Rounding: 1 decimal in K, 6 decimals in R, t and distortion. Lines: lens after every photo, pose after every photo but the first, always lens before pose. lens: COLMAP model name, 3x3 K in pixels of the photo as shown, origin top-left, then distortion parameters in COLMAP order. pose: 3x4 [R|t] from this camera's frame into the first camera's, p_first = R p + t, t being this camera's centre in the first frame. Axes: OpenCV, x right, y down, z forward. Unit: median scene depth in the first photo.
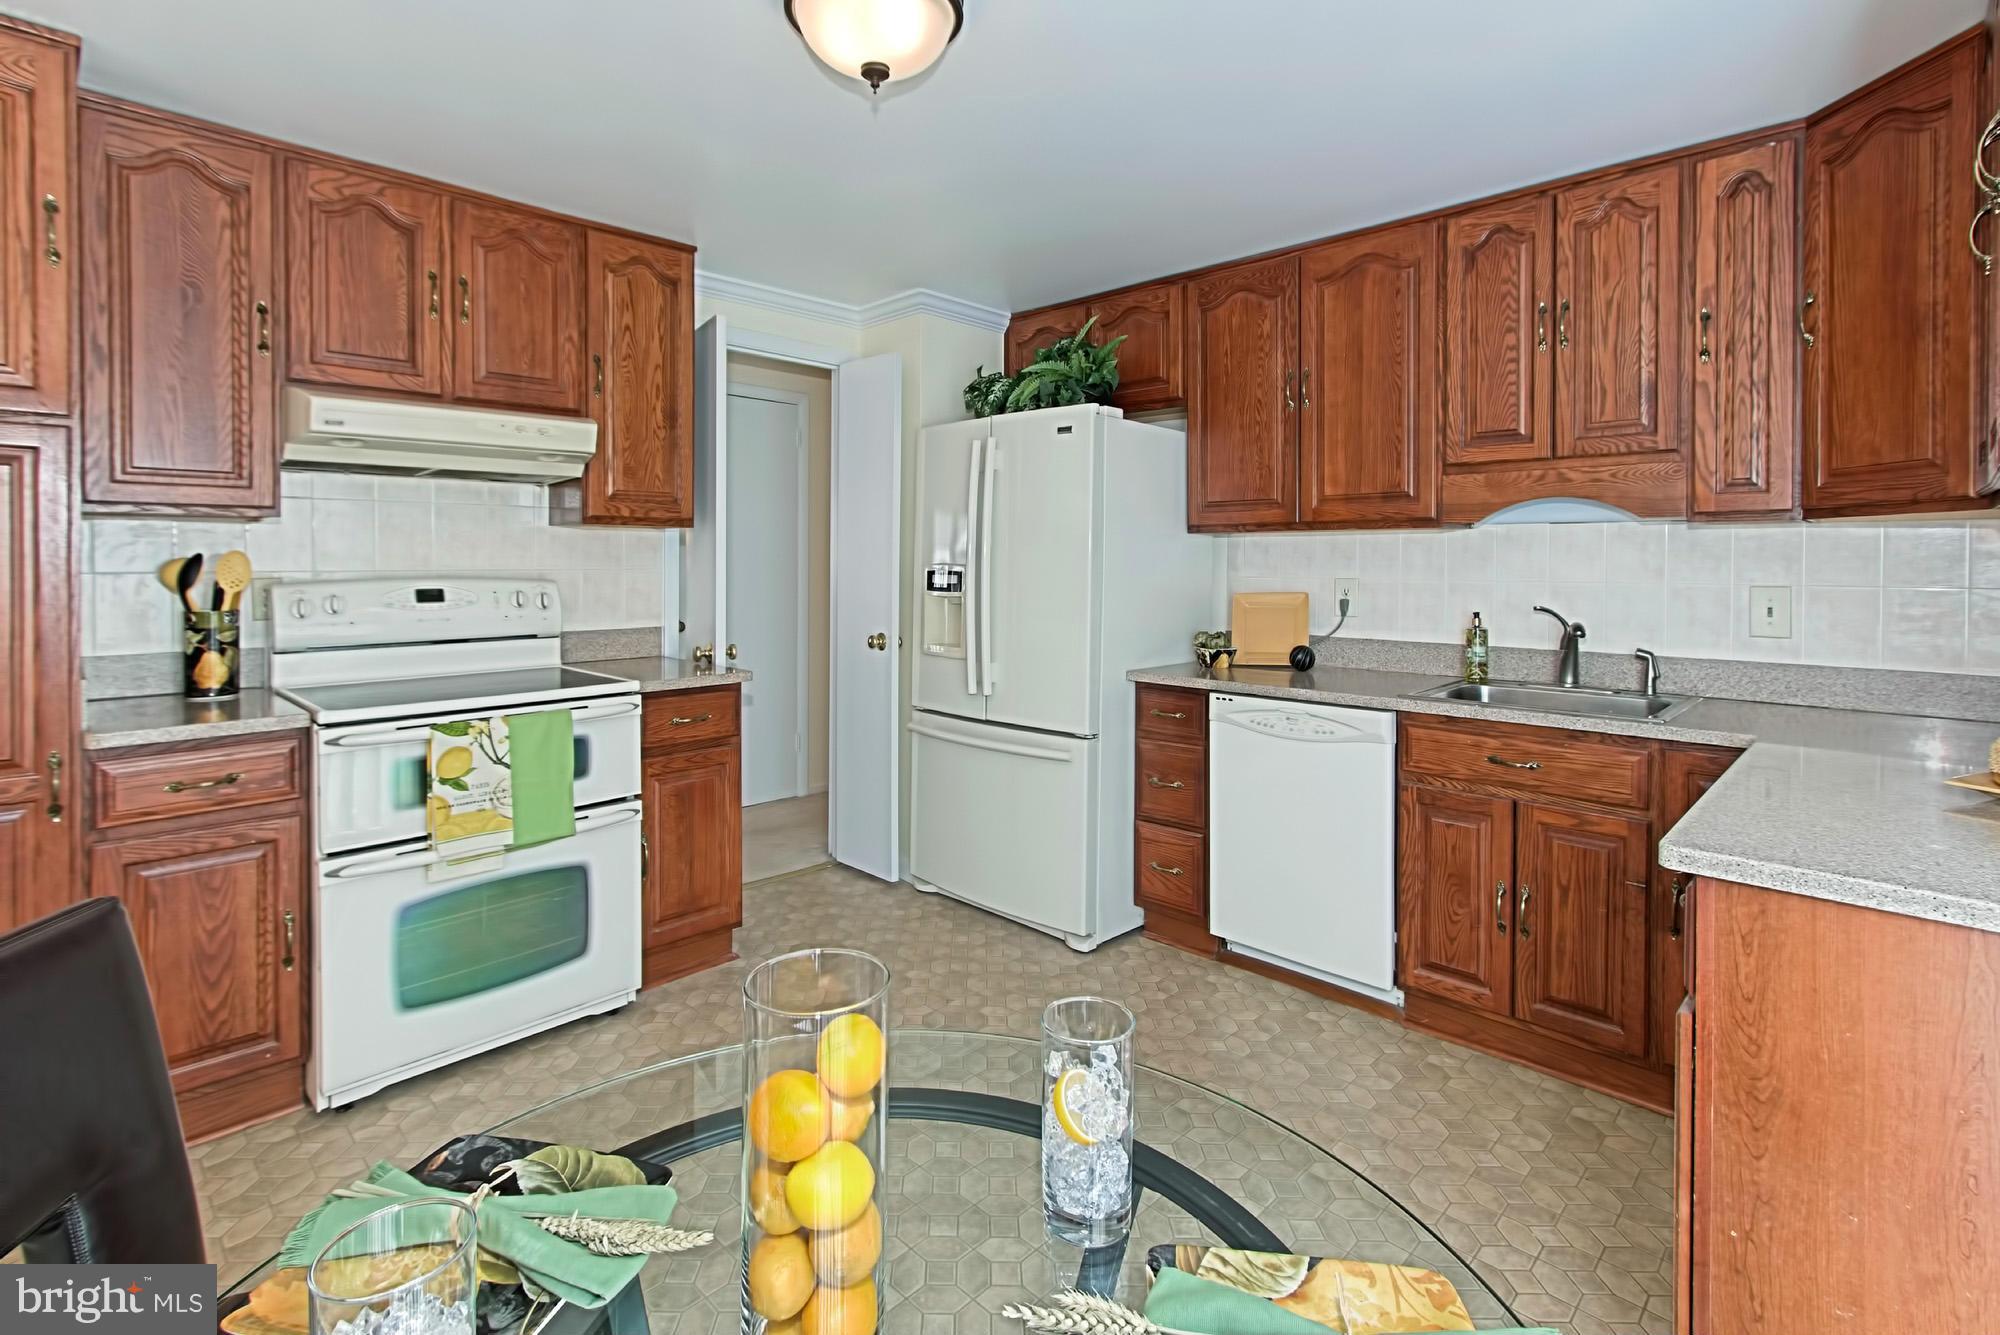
lens RADIAL K [[957.5, 0, 1027.8], [0, 957.5, 570.2], [0, 0, 1]] dist [0.001986, 0.000681]
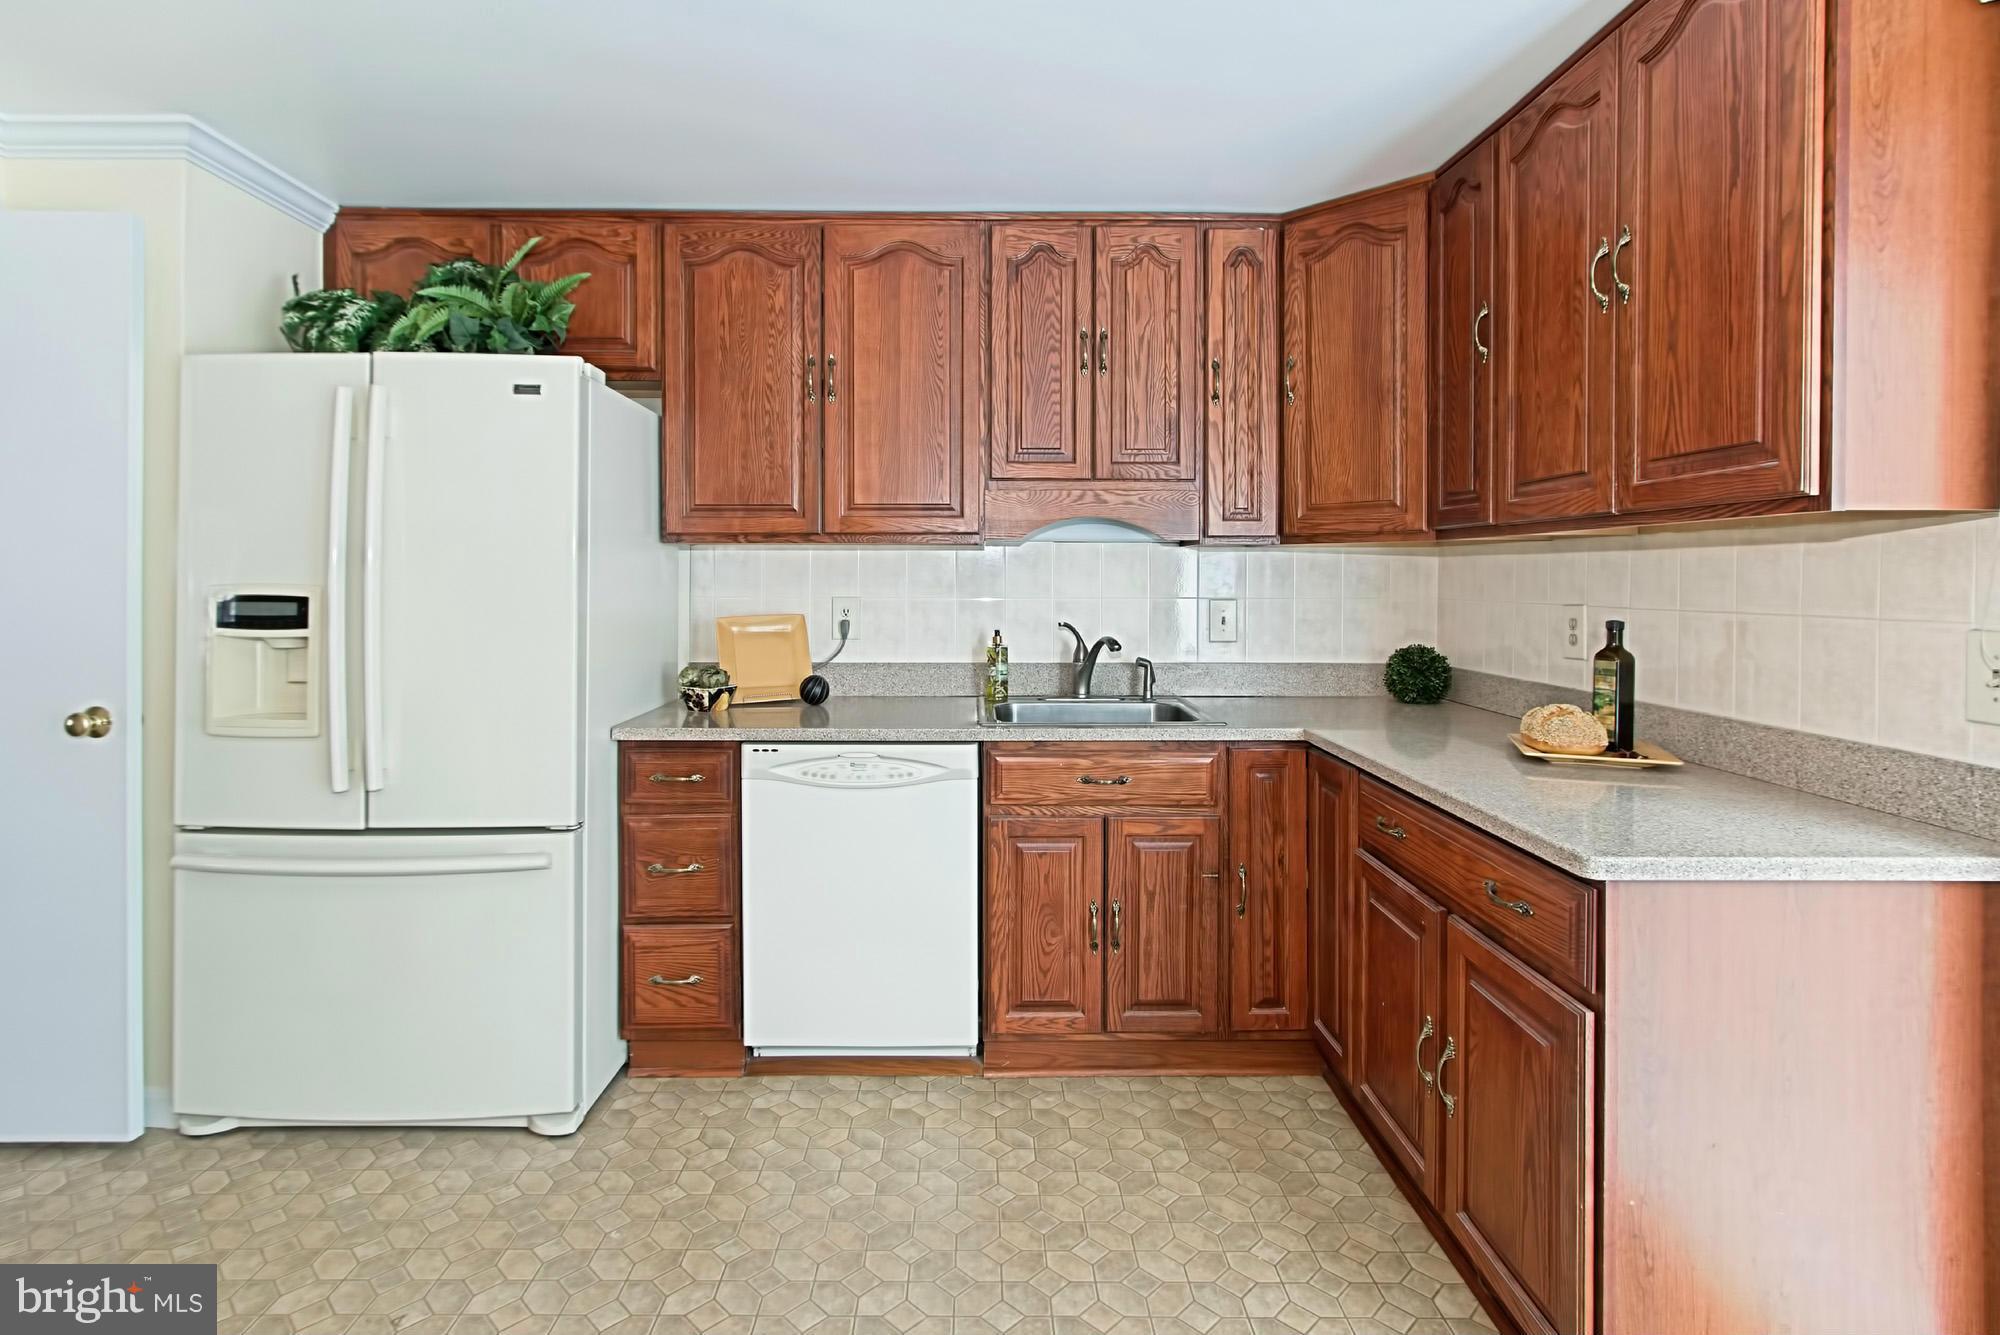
lens RADIAL K [[939.3, 0, 1006.6], [0, 939.3, 582.9], [0, 0, 1]] dist [-0.002768, 0.000906]
pose [[0.711162, -0.007018, 0.702993, -0.221311], [0.006257, 0.999974, 0.003653, -0.008573], [-0.703001, 0.001800, 0.711187, 0.319208]]
